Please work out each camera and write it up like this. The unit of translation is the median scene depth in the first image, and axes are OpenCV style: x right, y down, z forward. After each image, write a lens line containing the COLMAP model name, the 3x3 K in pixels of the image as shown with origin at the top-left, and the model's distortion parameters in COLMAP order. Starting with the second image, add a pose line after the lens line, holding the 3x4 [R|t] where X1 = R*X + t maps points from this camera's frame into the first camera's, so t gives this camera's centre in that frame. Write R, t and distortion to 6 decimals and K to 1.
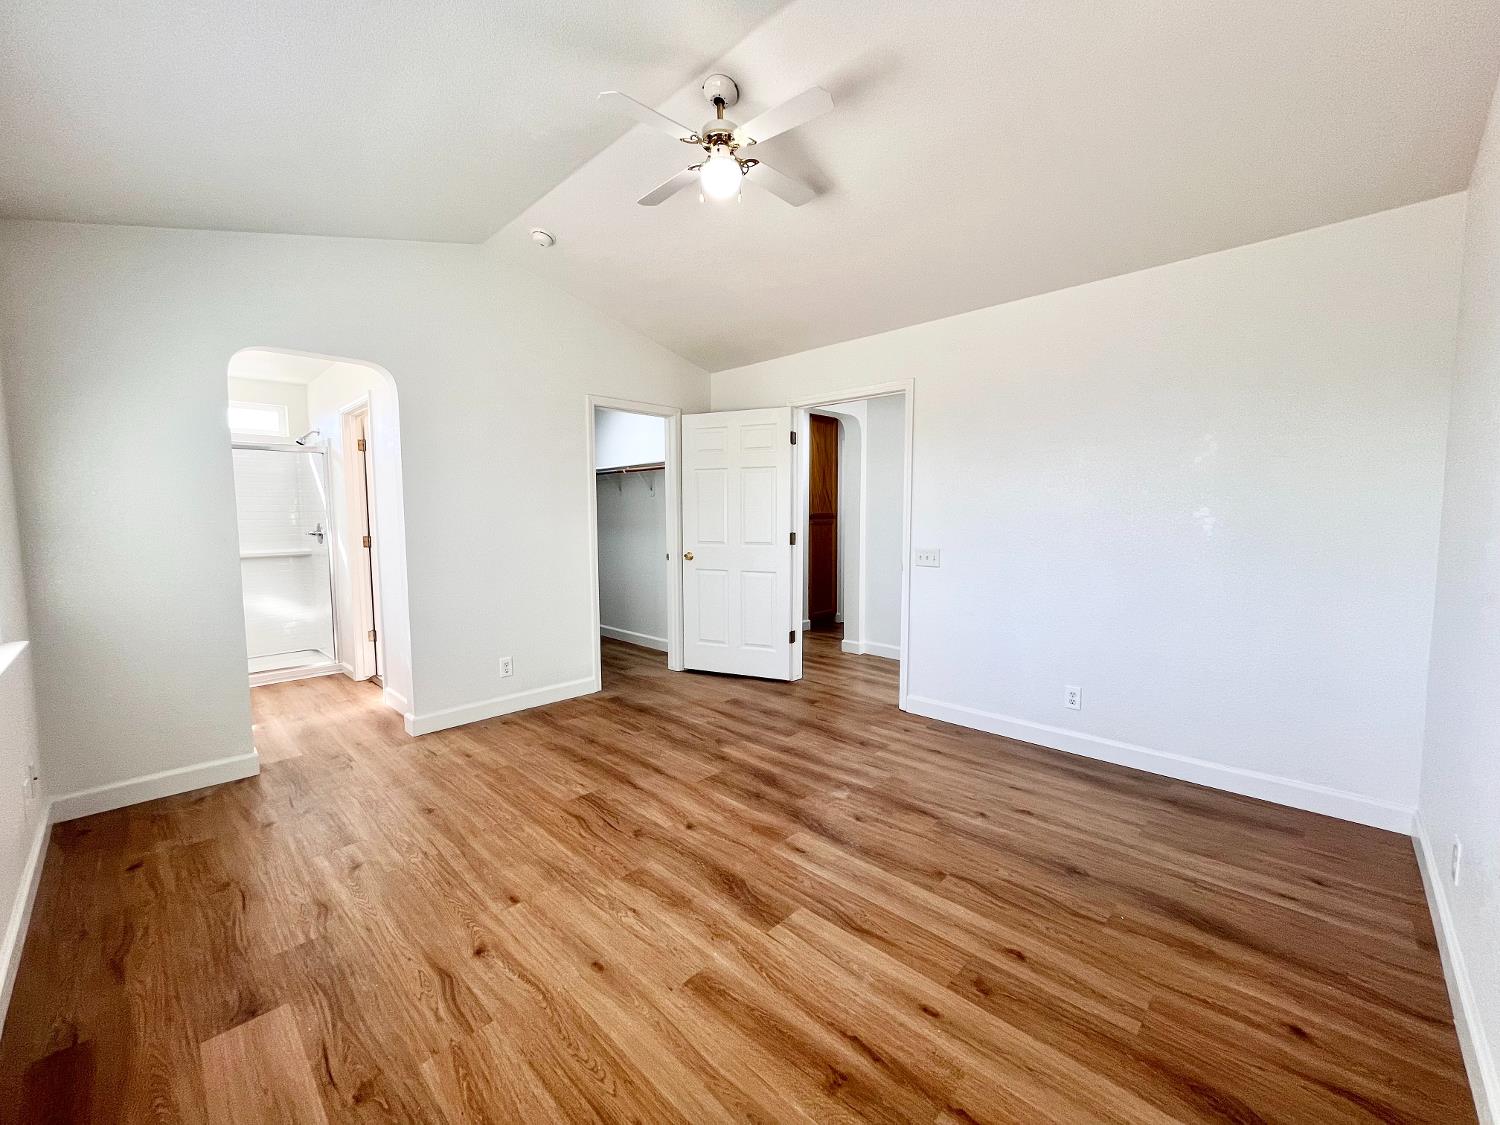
lens RADIAL K [[604.7, 0, 741.8], [0, 604.7, 565.2], [0, 0, 1]] dist [-0.006130, 0.001049]
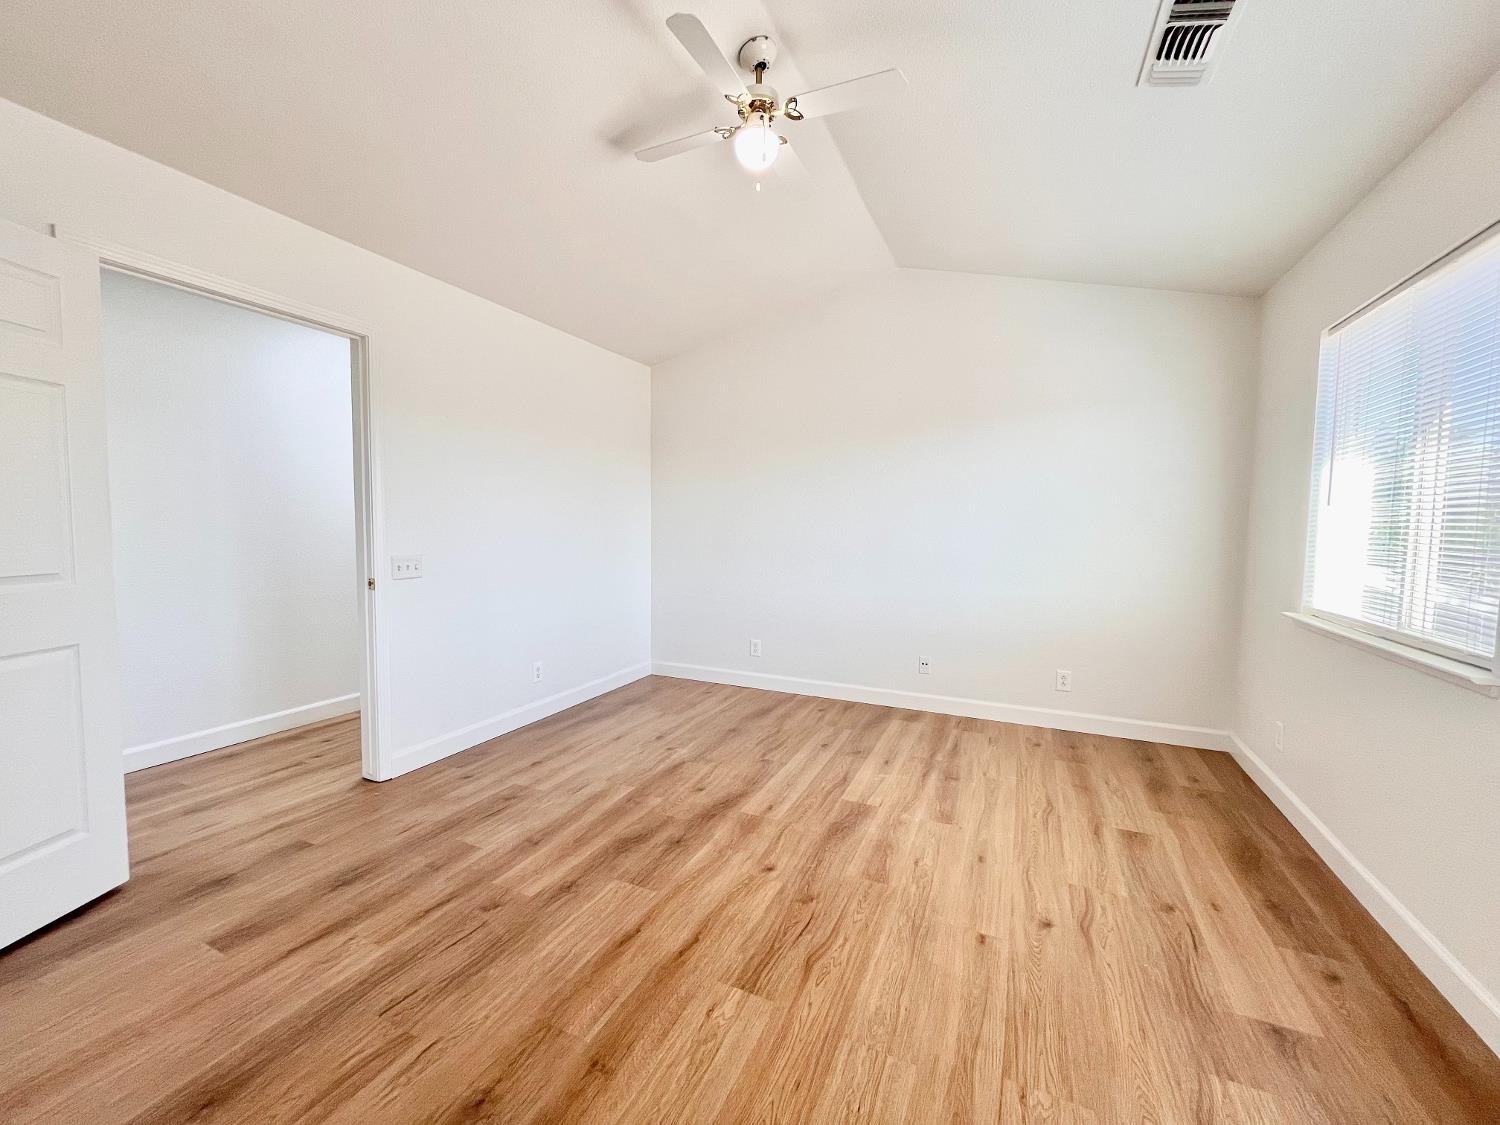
lens RADIAL K [[604.7, 0, 750.0], [0, 604.7, 559.6], [0, 0, 1]] dist [-0.006130, 0.001049]
pose [[-0.341161, -0.057706, 0.938232, -0.877493], [0.072373, 0.993539, 0.087423, -0.089470], [-0.937215, 0.097728, -0.334780, 1.288119]]
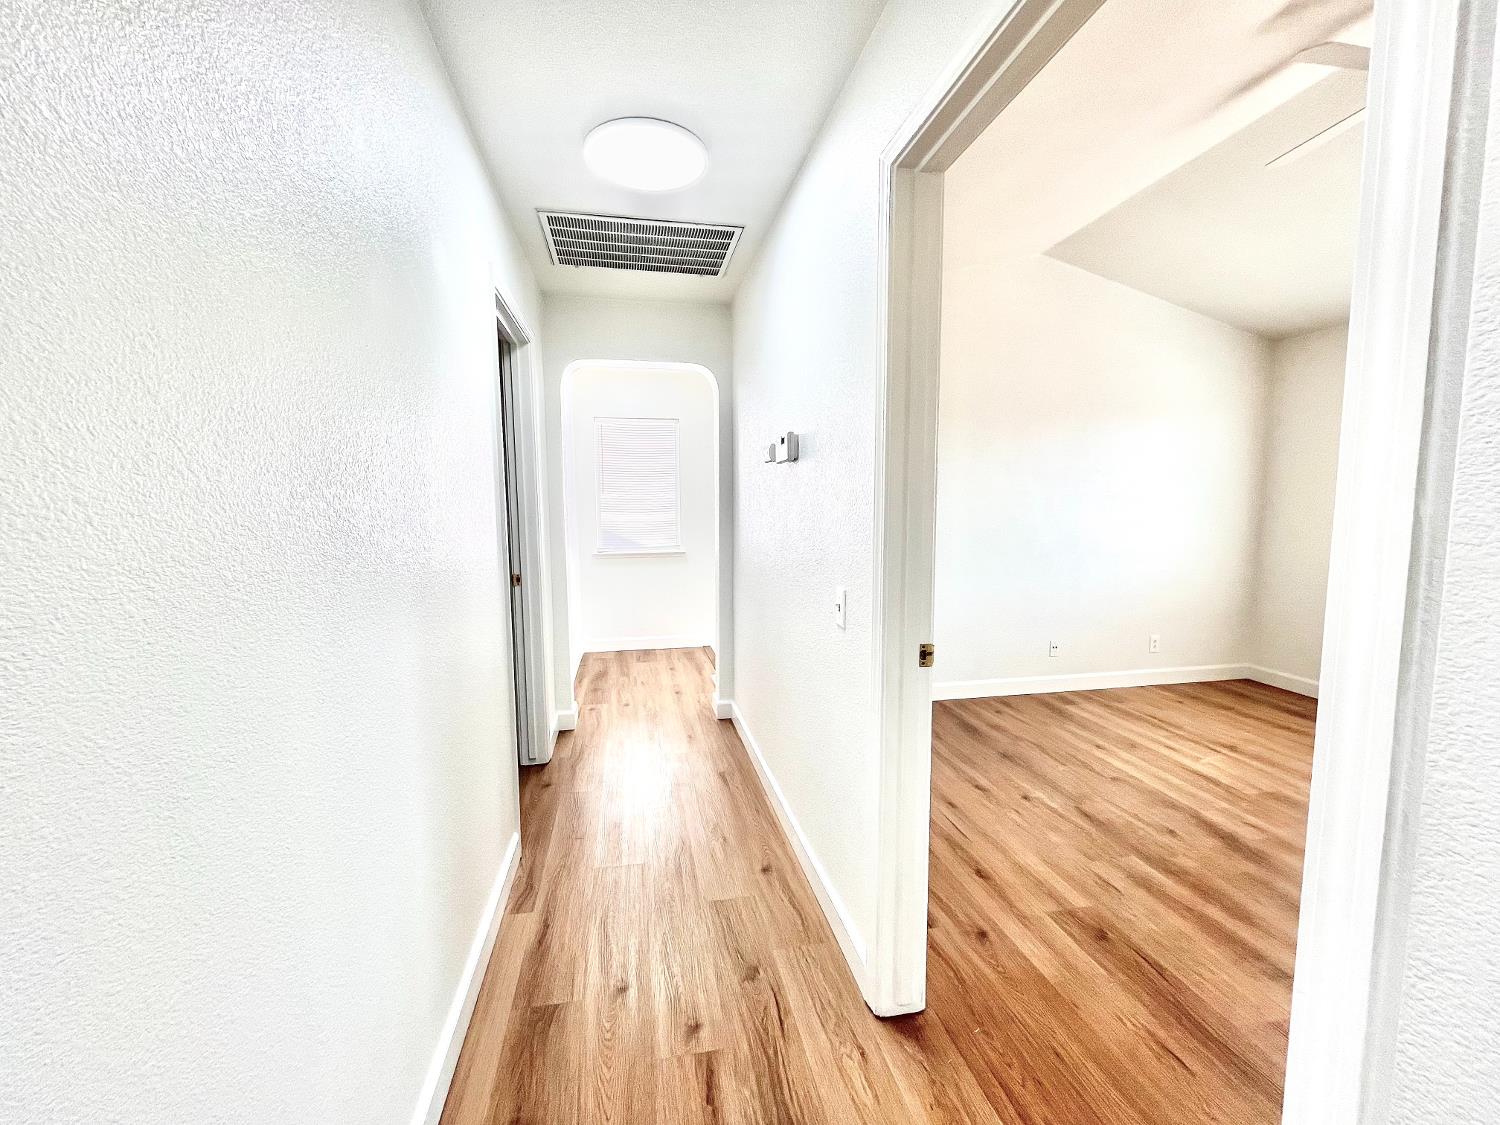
lens RADIAL K [[604.7, 0, 752.9], [0, 604.7, 558.0], [0, 0, 1]] dist [-0.006130, 0.001049]
pose [[-0.829569, -0.045743, 0.556528, 0.238016], [0.051297, 0.986182, 0.157522, -0.192533], [-0.556043, 0.159223, -0.815760, 2.142791]]
